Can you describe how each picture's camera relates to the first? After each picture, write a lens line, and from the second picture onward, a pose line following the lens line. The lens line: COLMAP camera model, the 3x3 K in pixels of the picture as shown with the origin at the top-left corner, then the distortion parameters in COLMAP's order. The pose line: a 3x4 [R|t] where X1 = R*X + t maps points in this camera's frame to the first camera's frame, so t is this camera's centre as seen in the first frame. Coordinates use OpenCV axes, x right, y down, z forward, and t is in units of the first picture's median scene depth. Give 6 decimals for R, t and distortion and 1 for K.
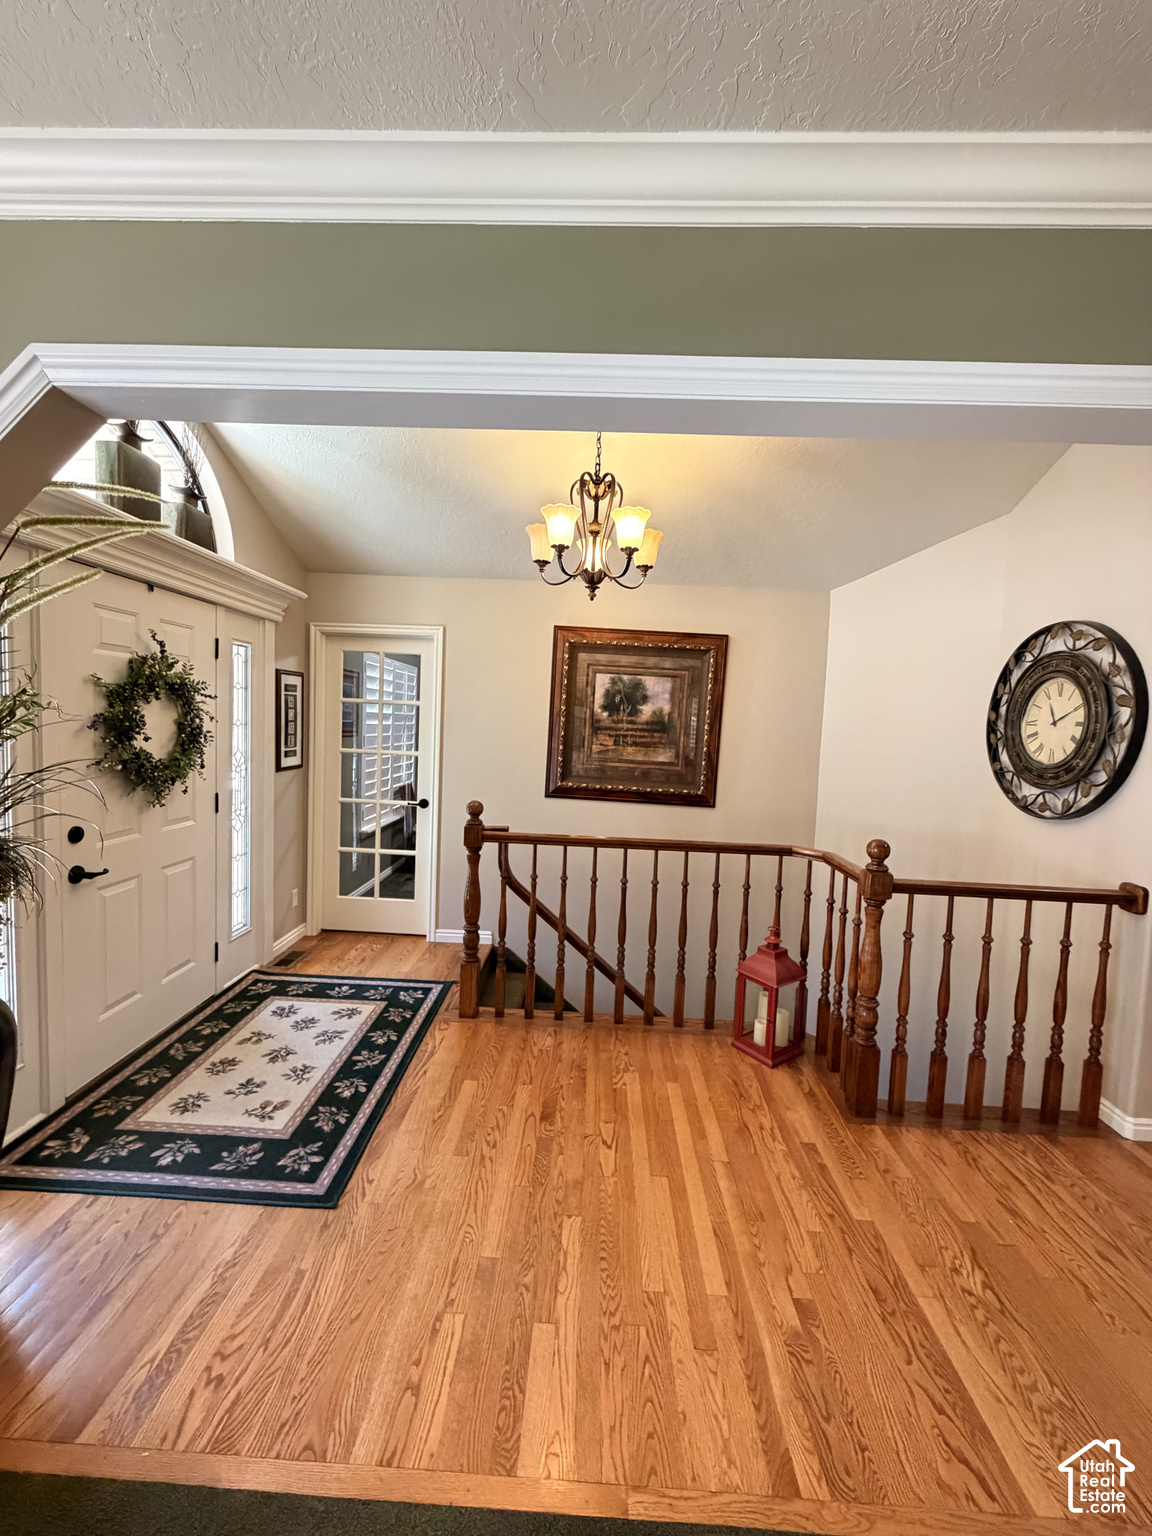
lens RADIAL K [[611.7, 0, 576.1], [0, 611.7, 768.3], [0, 0, 1]] dist [0.001762, -0.000710]
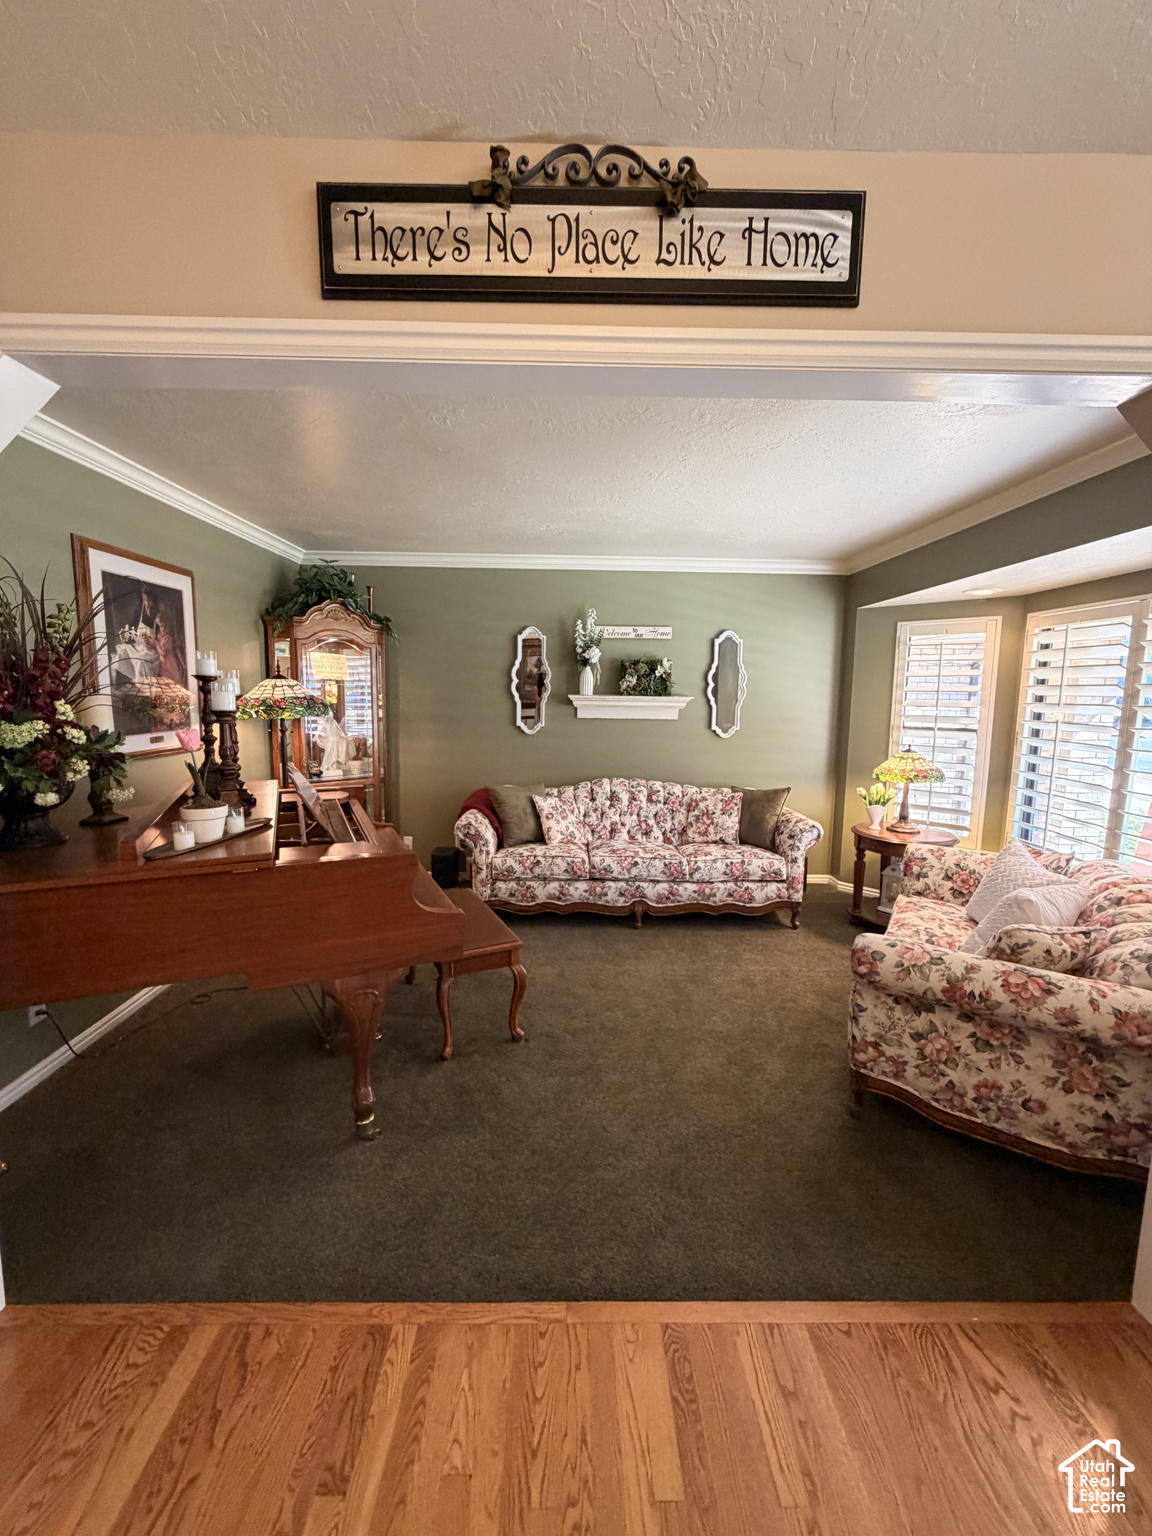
lens RADIAL K [[611.7, 0, 575.0], [0, 611.7, 762.0], [0, 0, 1]] dist [0.001762, -0.000710]
pose [[-0.997596, -0.043867, -0.053640, 0.076397], [-0.053416, 0.979934, 0.192033, -0.049573], [0.044140, 0.194436, -0.979921, 0.846705]]
